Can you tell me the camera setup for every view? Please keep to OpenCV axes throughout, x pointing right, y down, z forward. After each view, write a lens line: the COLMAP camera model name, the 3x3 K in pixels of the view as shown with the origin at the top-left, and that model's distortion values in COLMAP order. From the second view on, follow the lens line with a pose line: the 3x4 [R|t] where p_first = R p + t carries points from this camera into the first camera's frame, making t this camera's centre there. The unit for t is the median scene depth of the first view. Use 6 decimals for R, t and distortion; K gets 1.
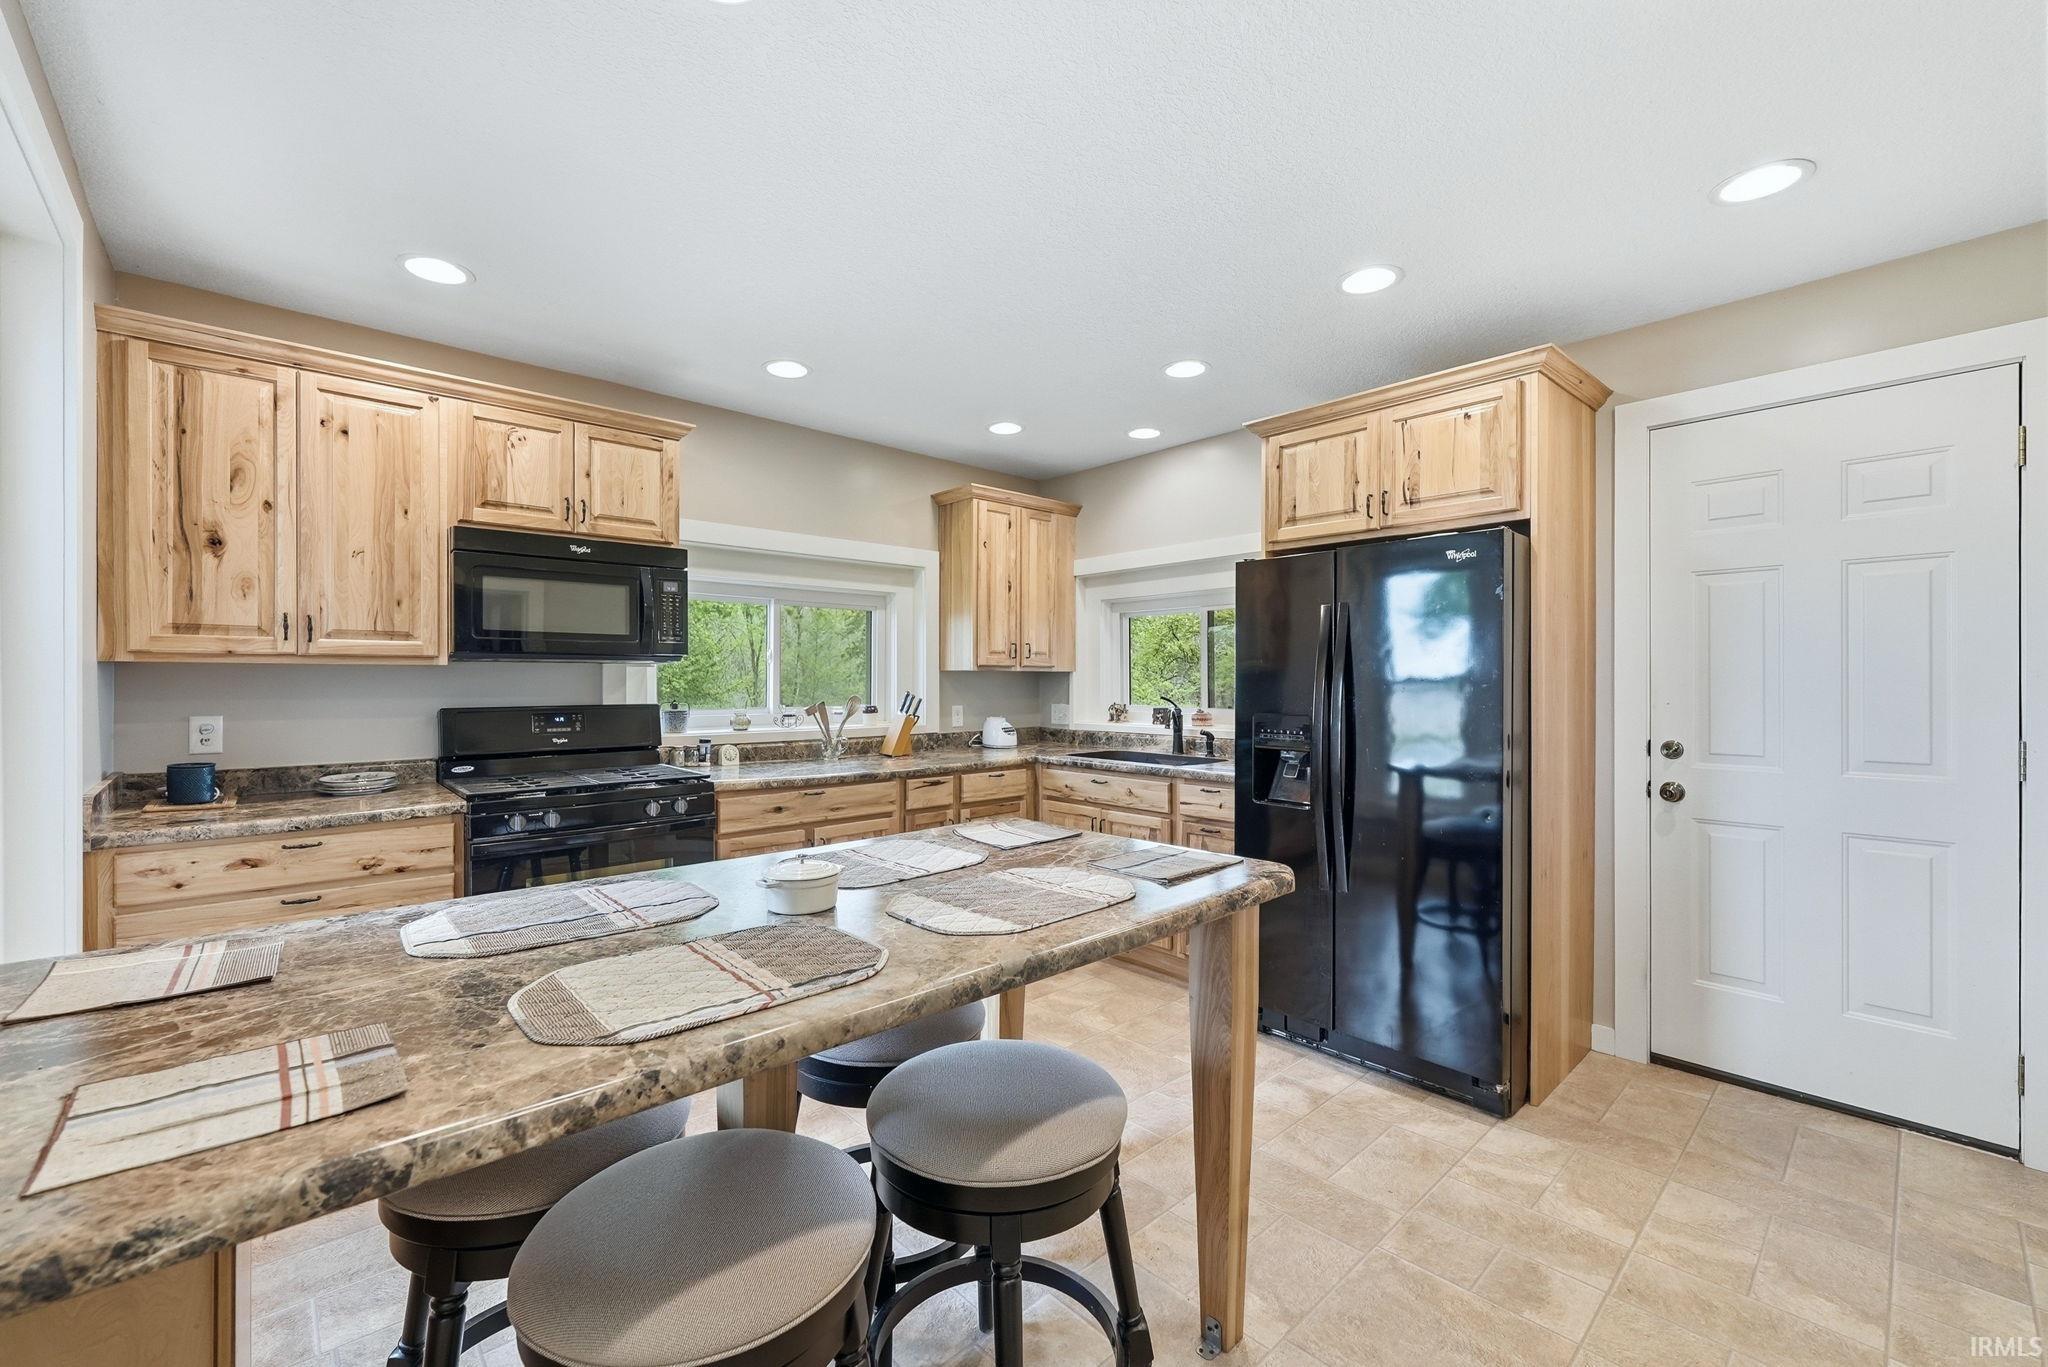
lens RADIAL K [[849.4, 0, 1010.8], [0, 849.4, 678.8], [0, 0, 1]] dist [0.001807, -0.001727]
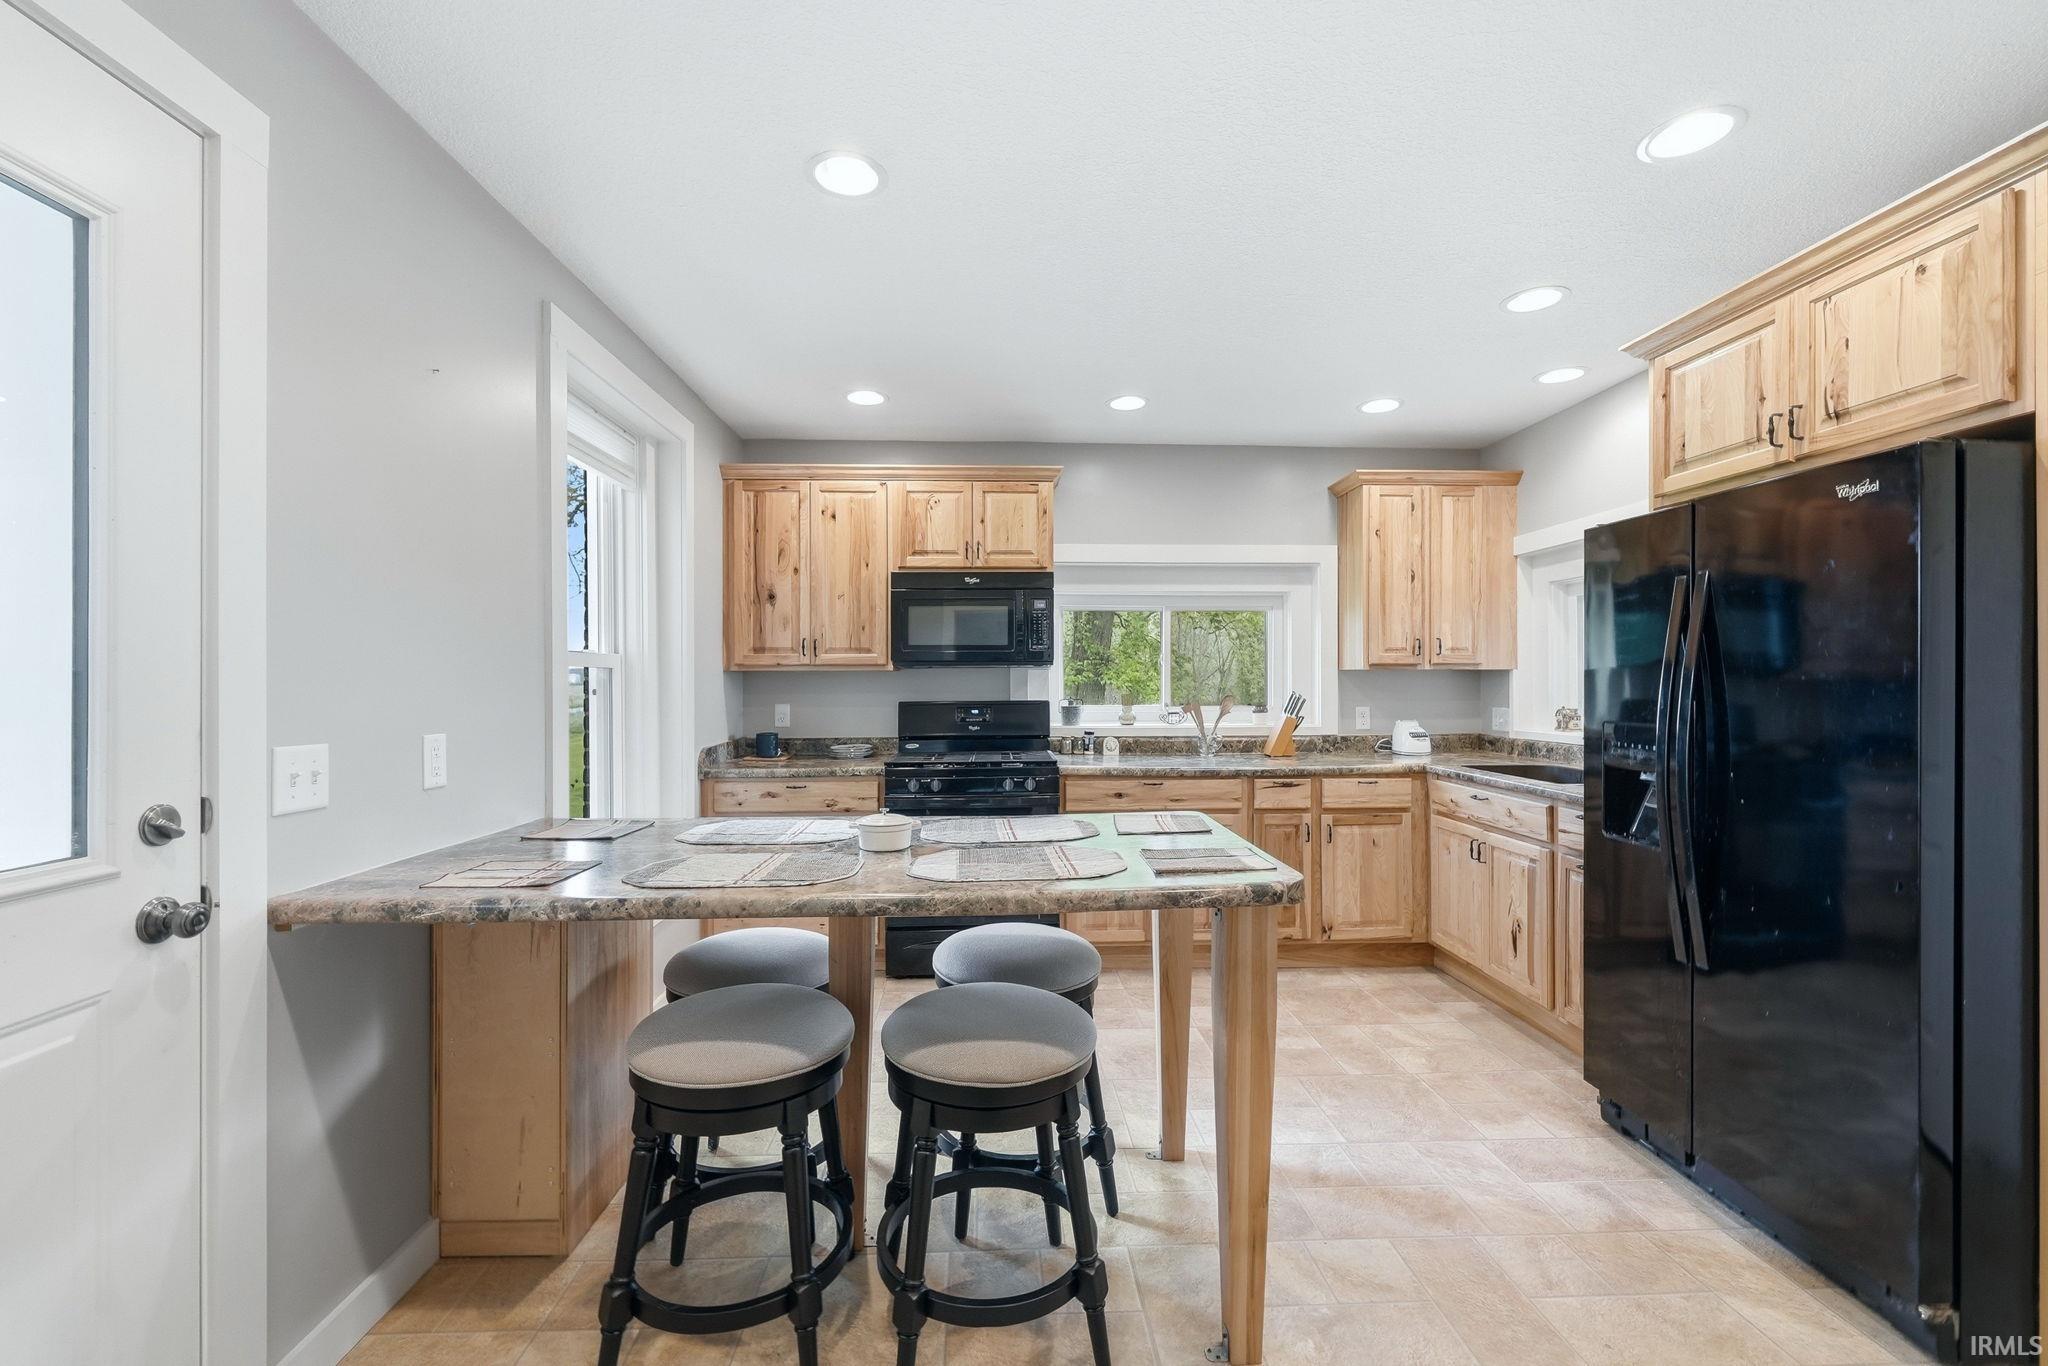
lens RADIAL K [[849.4, 0, 1000.0], [0, 849.4, 678.9], [0, 0, 1]] dist [0.001807, -0.001727]
pose [[0.759394, -0.004520, -0.650615, 0.367888], [0.003913, 0.999990, -0.002379, 0.001777], [0.650619, -0.000740, 0.759404, 0.043731]]
